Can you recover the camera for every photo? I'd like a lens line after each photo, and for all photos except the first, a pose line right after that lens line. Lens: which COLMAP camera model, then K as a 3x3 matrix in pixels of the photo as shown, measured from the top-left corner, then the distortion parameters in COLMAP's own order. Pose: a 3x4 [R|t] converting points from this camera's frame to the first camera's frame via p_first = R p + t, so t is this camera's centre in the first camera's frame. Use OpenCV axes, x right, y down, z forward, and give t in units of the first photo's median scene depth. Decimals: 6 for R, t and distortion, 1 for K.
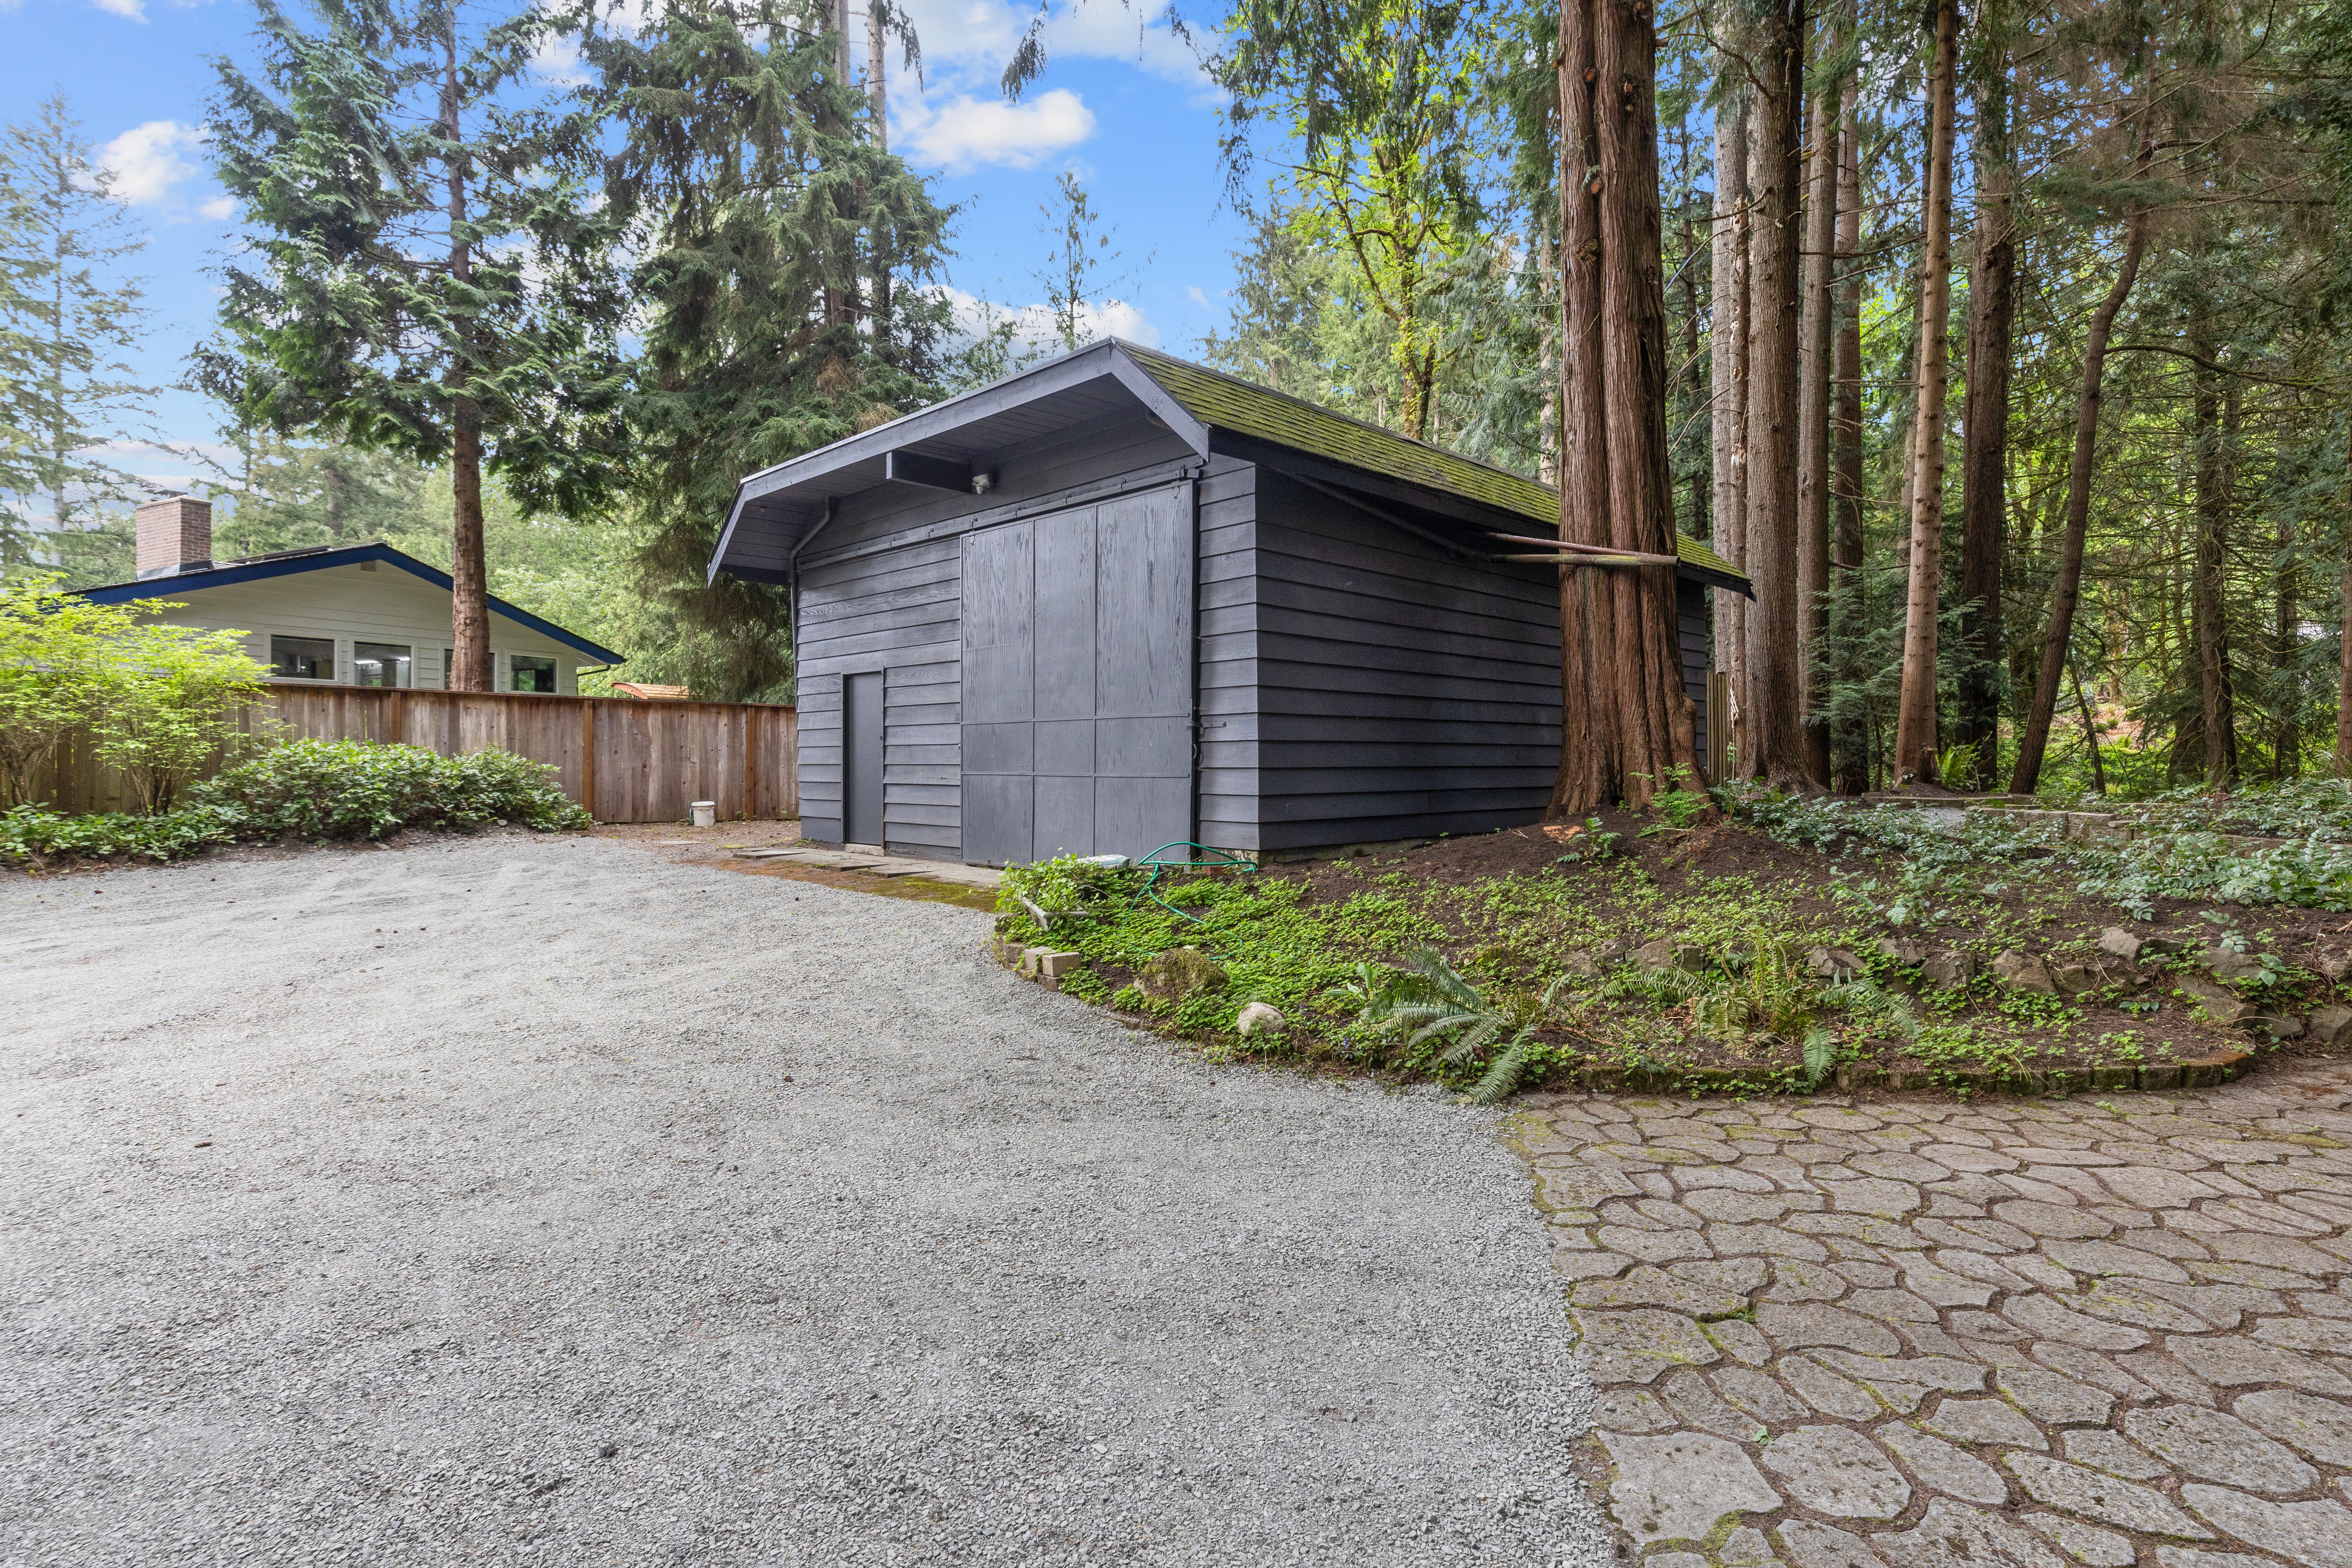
lens RADIAL K [[1175.2, 0, 1176.5], [0, 1175.2, 759.3], [0, 0, 1]] dist [-0.003142, -0.000236]
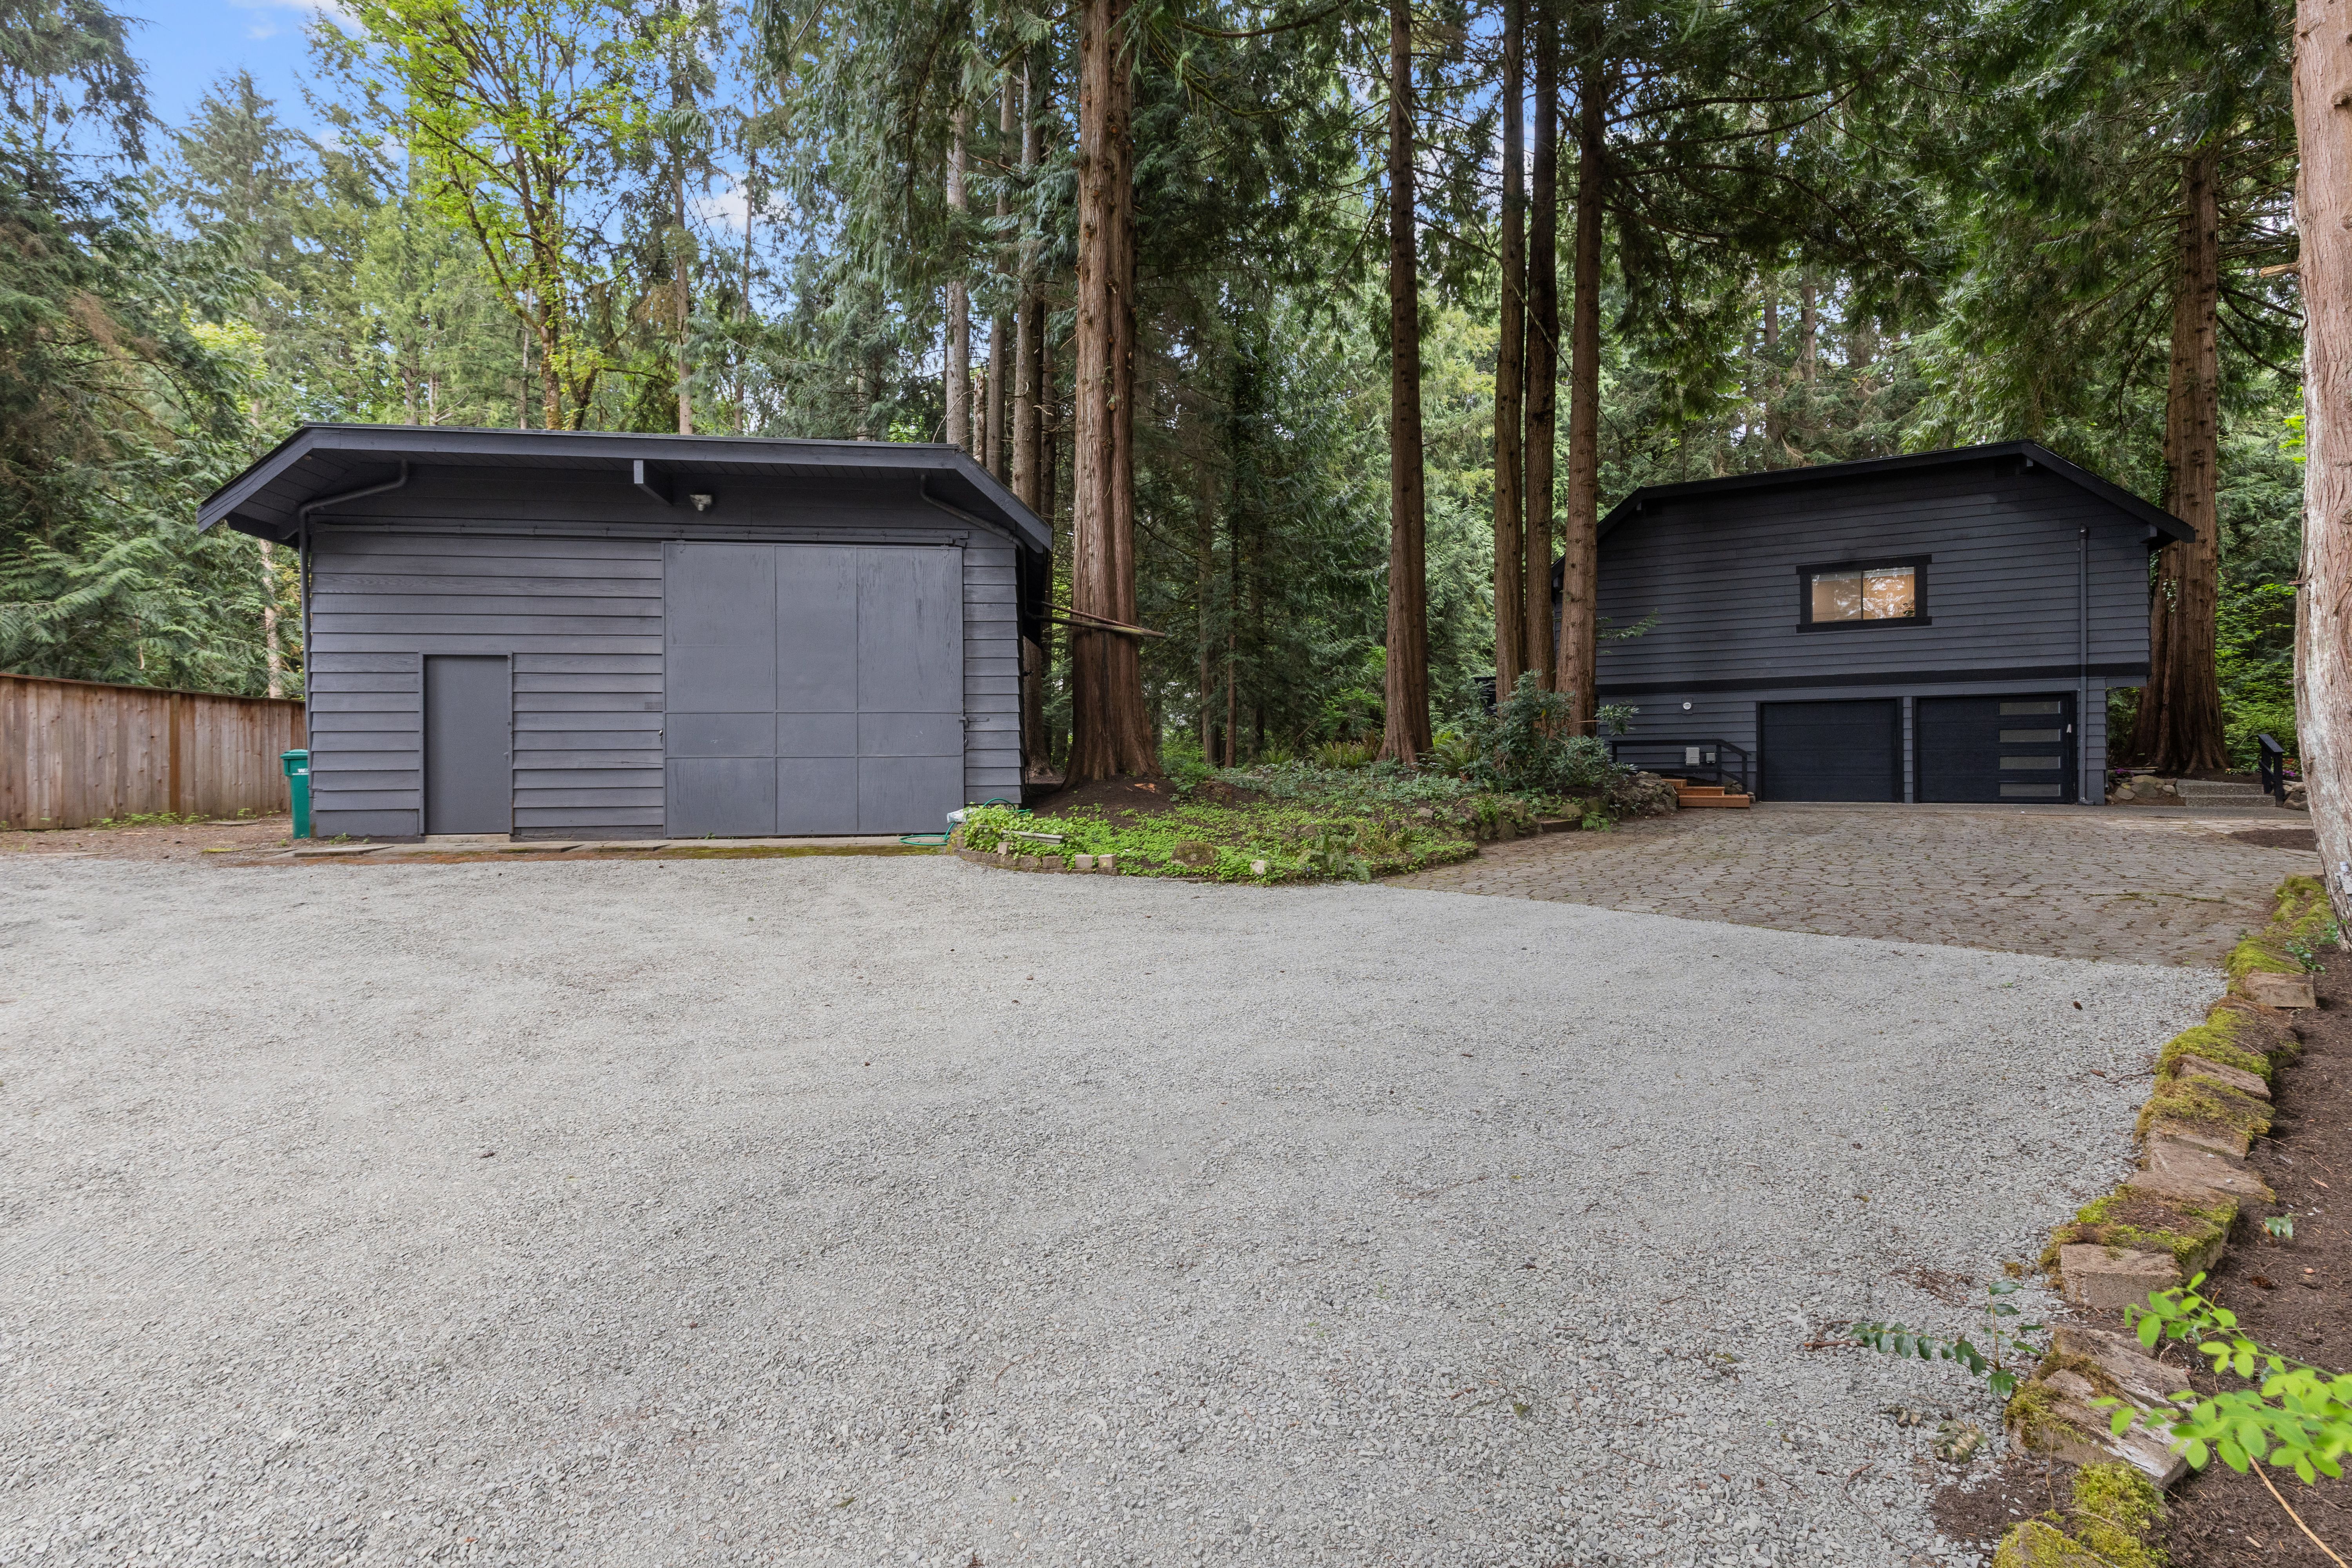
lens RADIAL K [[1048.4, 0, 1156.6], [0, 1048.4, 766.1], [0, 0, 1]] dist [0.000589, -0.000099]
pose [[0.605710, -0.006552, 0.795659, -0.725230], [0.005225, 0.999977, 0.004256, 0.019557], [-0.795669, 0.001580, 0.605730, 0.037034]]
